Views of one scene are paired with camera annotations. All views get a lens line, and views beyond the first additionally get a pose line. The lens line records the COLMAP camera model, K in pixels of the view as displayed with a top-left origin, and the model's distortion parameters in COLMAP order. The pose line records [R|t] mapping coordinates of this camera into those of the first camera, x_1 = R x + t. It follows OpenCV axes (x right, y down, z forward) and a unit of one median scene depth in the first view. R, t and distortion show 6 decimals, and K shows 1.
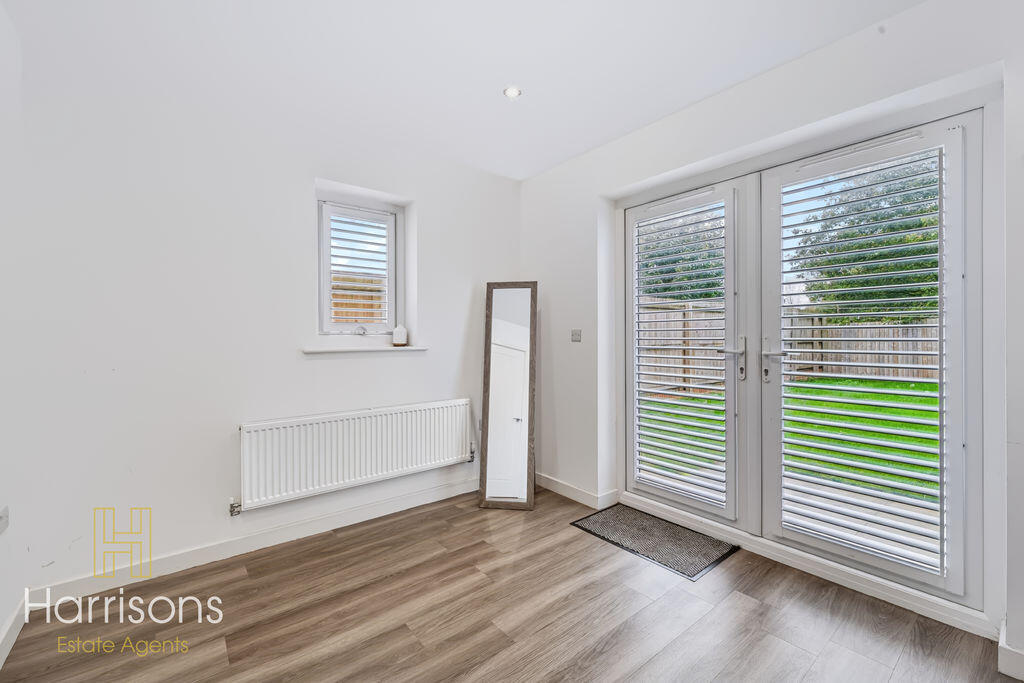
lens RADIAL K [[425.9, 0, 513.0], [0, 425.9, 332.7], [0, 0, 1]] dist [-0.000439, -0.000242]
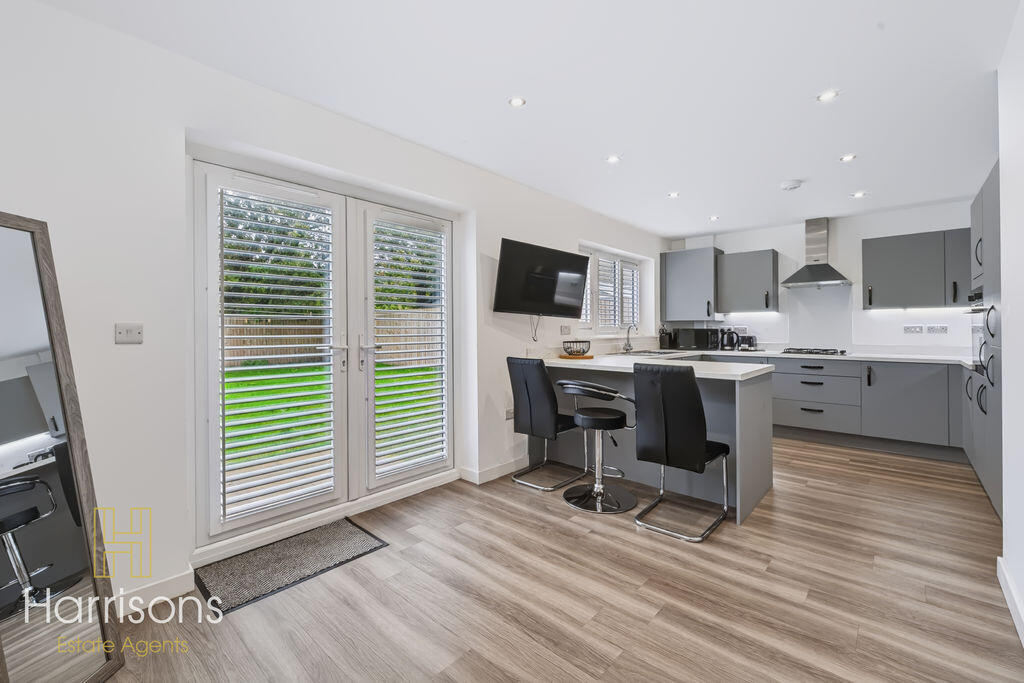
lens RADIAL K [[425.9, 0, 513.0], [0, 425.9, 332.7], [0, 0, 1]] dist [-0.000439, -0.000242]
pose [[-0.153634, -0.001226, 0.988127, -0.610563], [-0.001279, 0.999999, 0.001042, 0.003821], [-0.988127, -0.001104, -0.153636, 0.665285]]
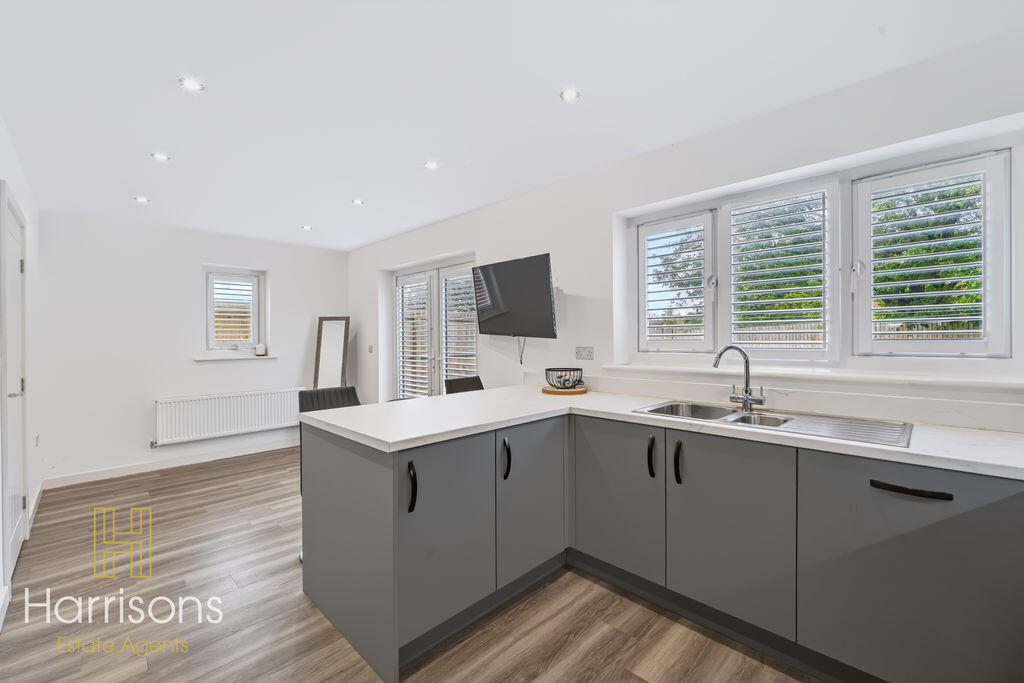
lens RADIAL K [[425.9, 0, 513.0], [0, 425.9, 332.7], [0, 0, 1]] dist [-0.000439, -0.000242]
pose [[0.992832, -0.002052, 0.119505, 0.606321], [0.002725, 0.999981, -0.005471, -0.055567], [-0.119491, 0.005757, 0.992819, -0.914323]]
